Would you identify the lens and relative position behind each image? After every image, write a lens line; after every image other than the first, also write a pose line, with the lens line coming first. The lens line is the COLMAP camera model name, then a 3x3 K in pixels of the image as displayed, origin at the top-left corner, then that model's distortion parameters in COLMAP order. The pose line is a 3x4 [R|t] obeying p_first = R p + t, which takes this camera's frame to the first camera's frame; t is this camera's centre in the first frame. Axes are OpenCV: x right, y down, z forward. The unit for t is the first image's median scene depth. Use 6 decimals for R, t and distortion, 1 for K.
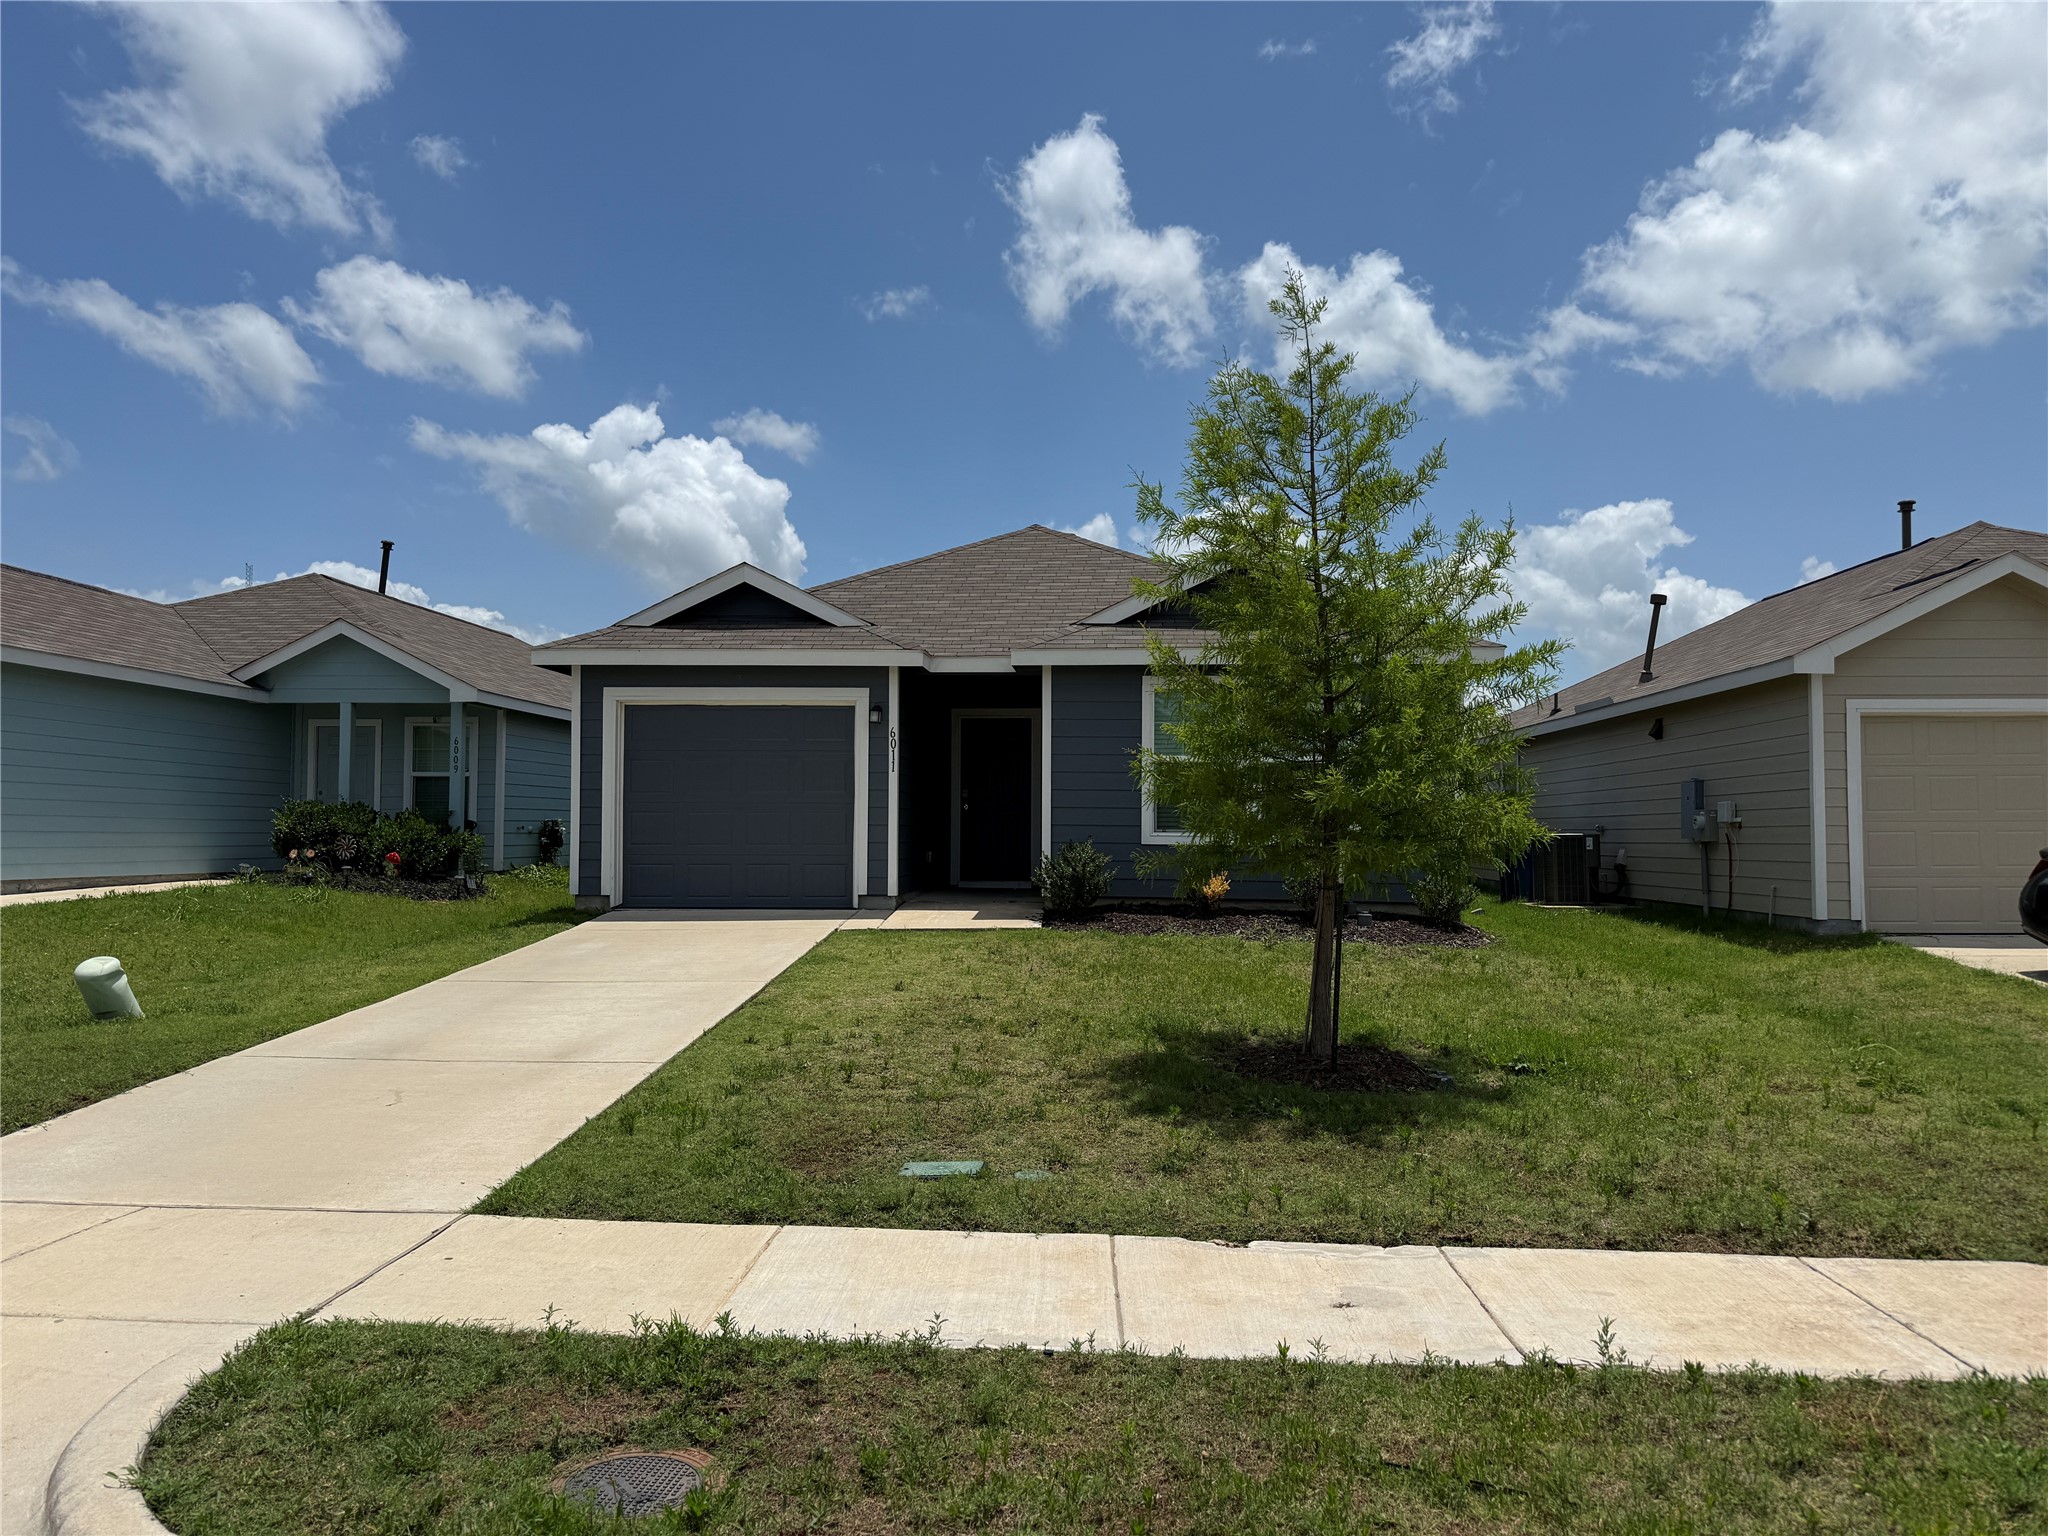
lens RADIAL K [[1416.6, 0, 1042.6], [0, 1416.6, 772.2], [0, 0, 1]] dist [0.038791, -0.044695]
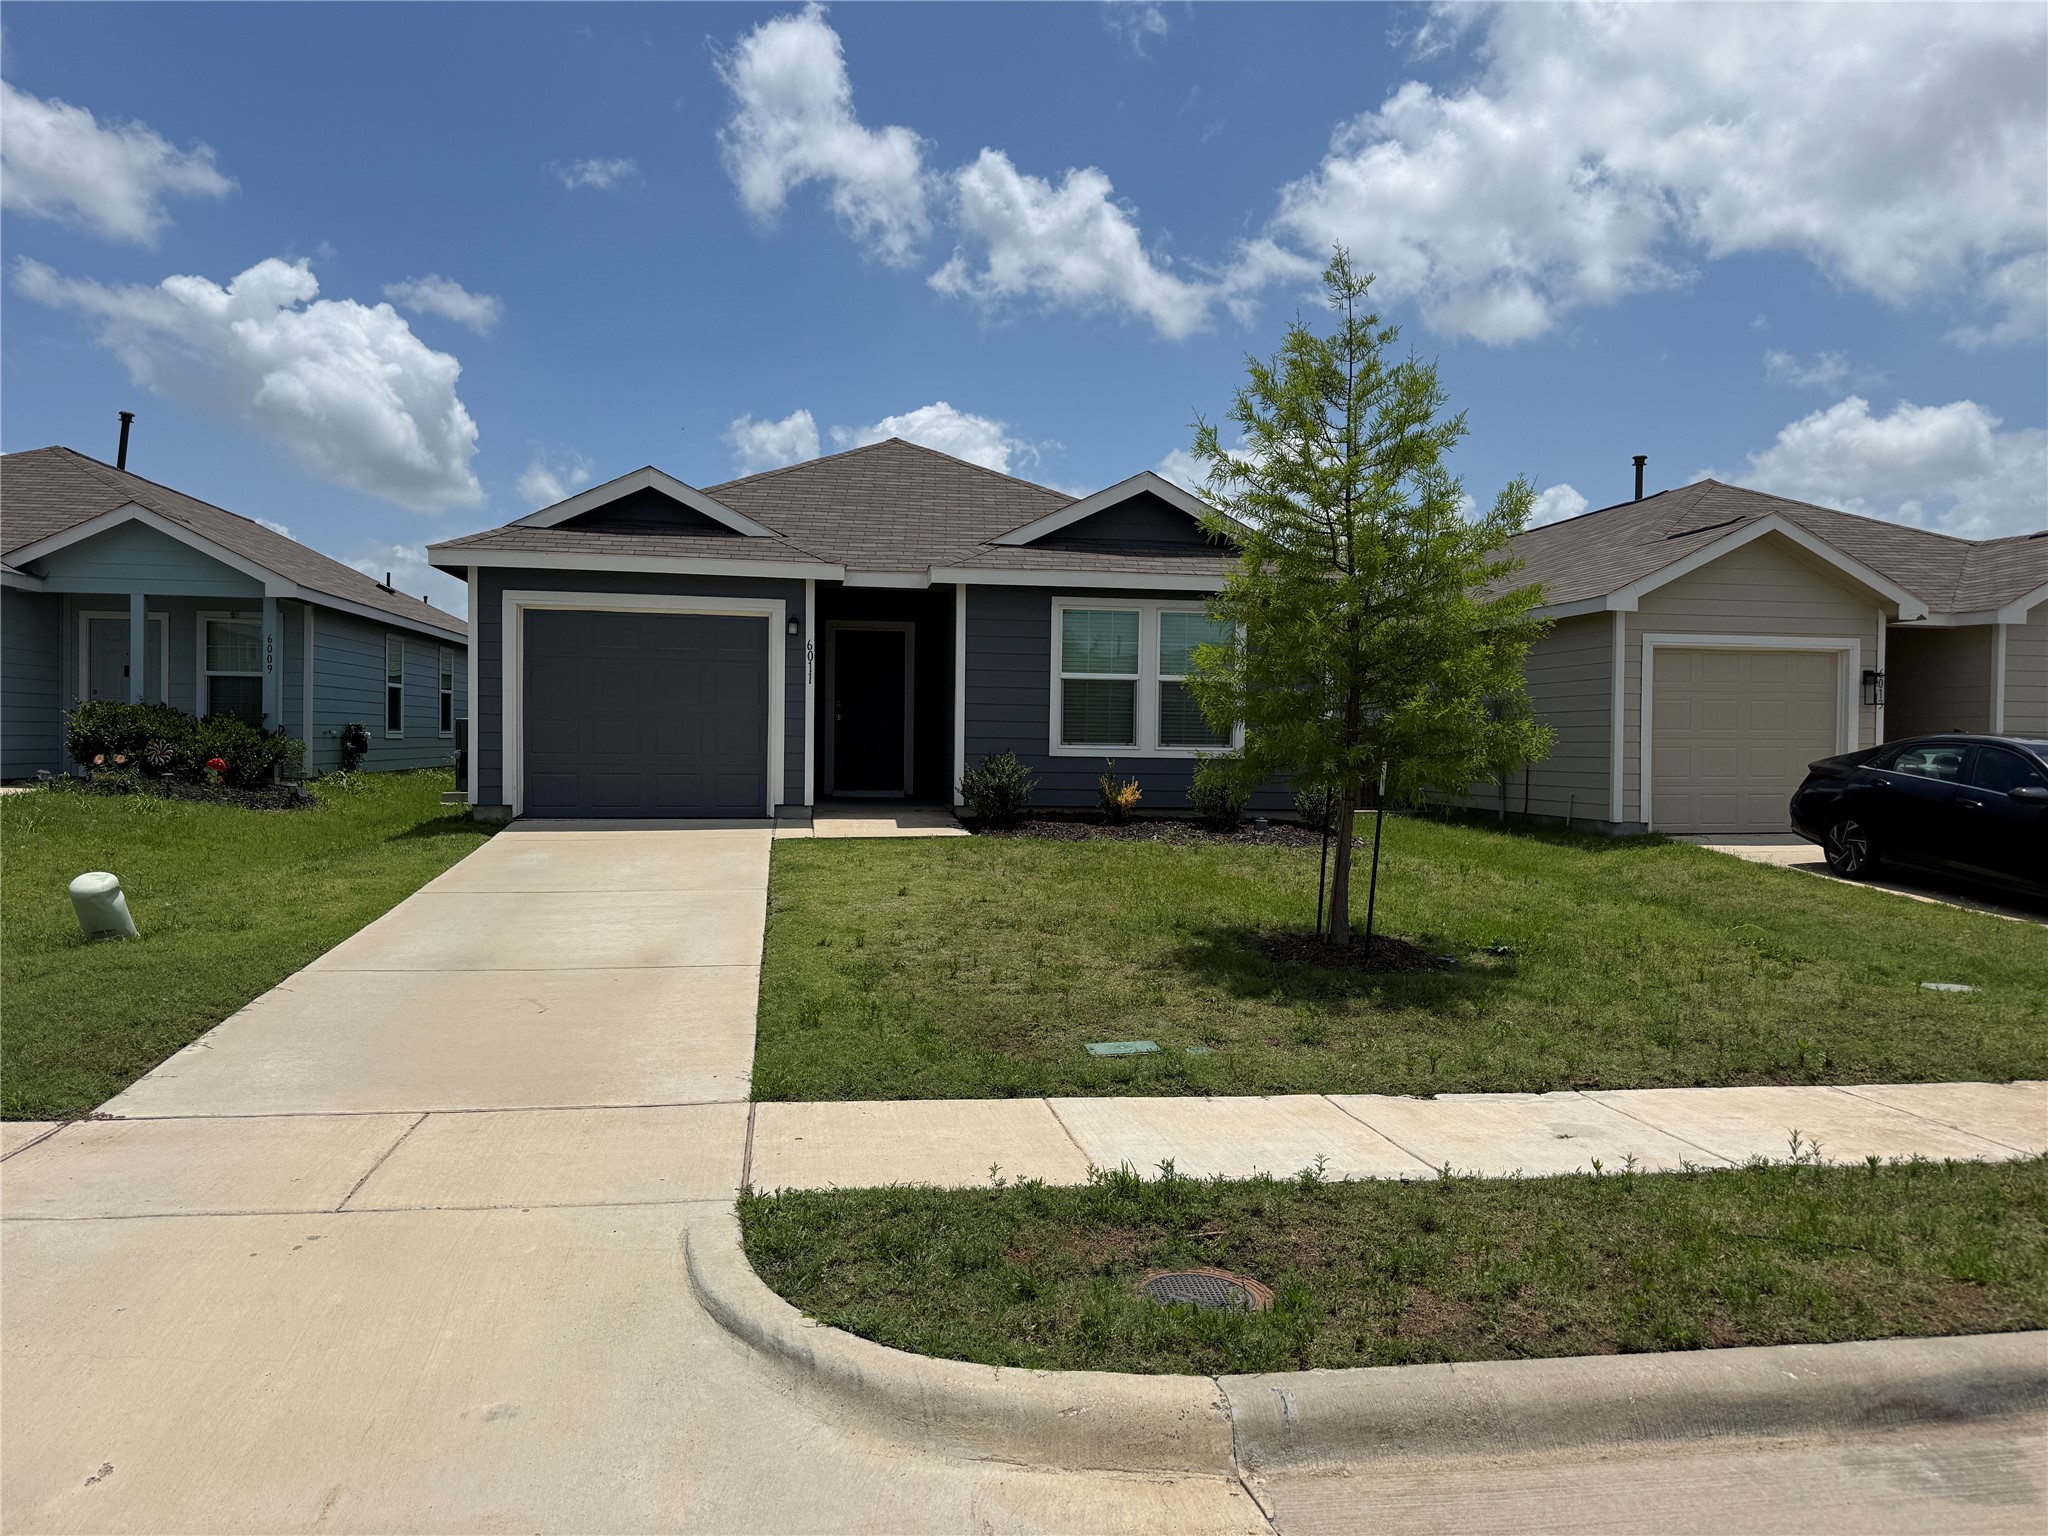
lens RADIAL K [[1416.6, 0, 1043.4], [0, 1416.6, 750.2], [0, 0, 1]] dist [0.038791, -0.044695]
pose [[0.975981, 0.005870, 0.217779, -0.154124], [-0.016896, 0.998666, 0.048799, -0.004391], [-0.217202, -0.051306, 0.974777, -0.028656]]
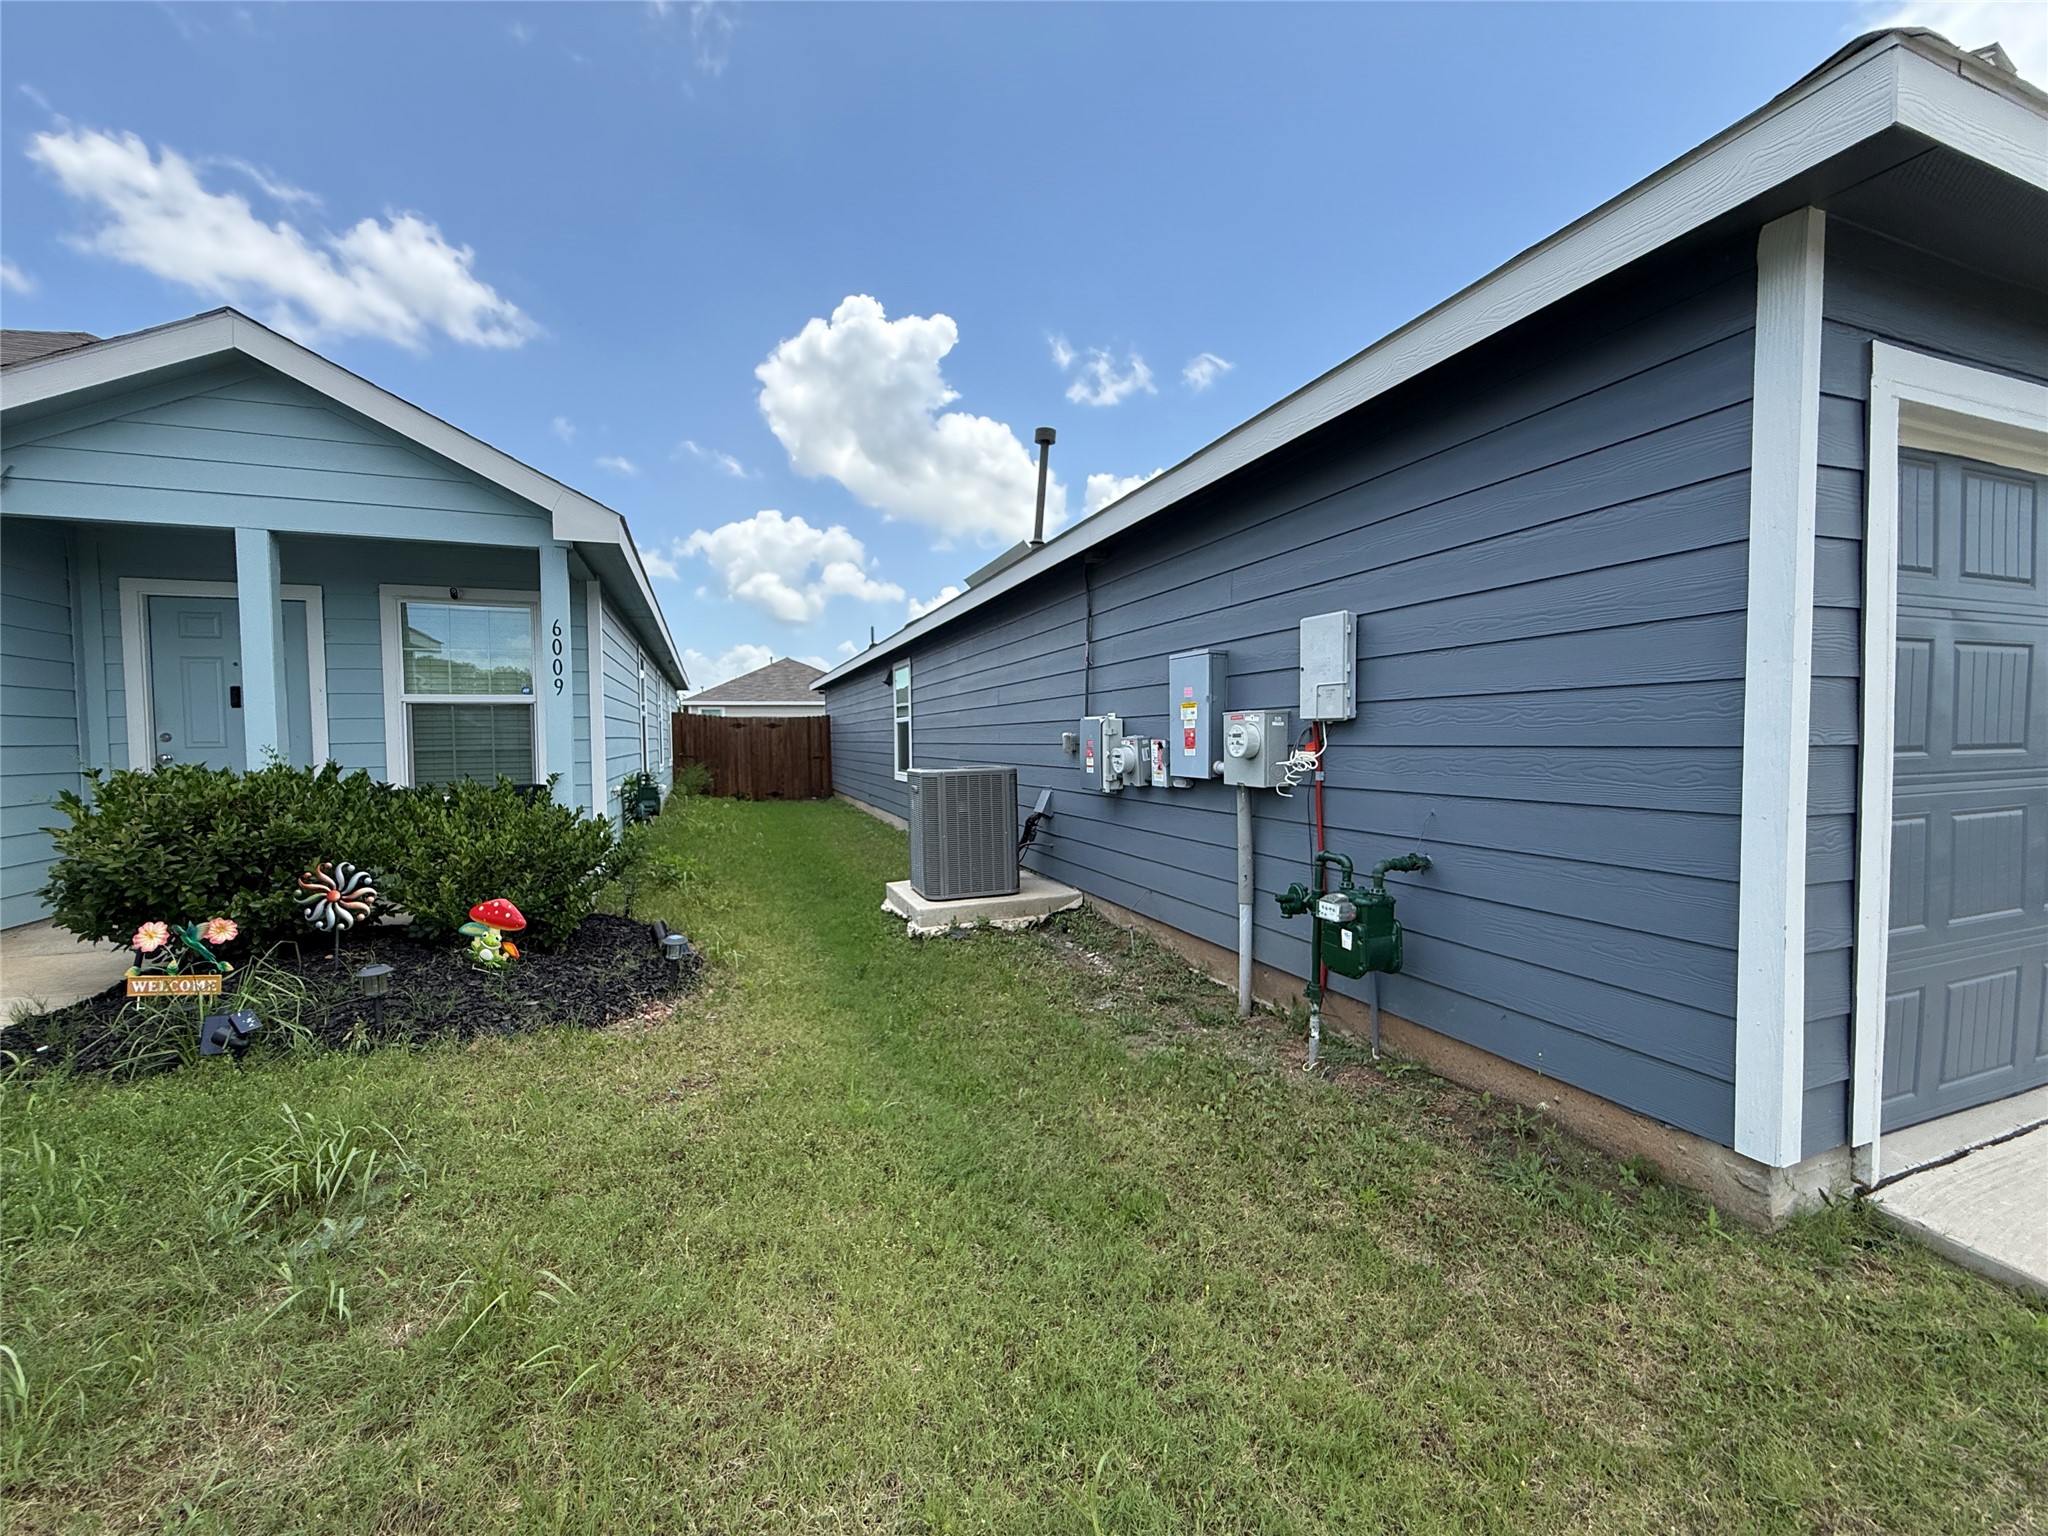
lens RADIAL K [[817.8, 0, 1035.9], [0, 817.8, 757.1], [0, 0, 1]] dist [-0.003198, 0.000355]
pose [[0.914594, -0.031229, 0.403166, -0.477346], [0.004460, 0.997732, 0.067167, 0.004394], [-0.404349, -0.059633, 0.912659, 0.864489]]
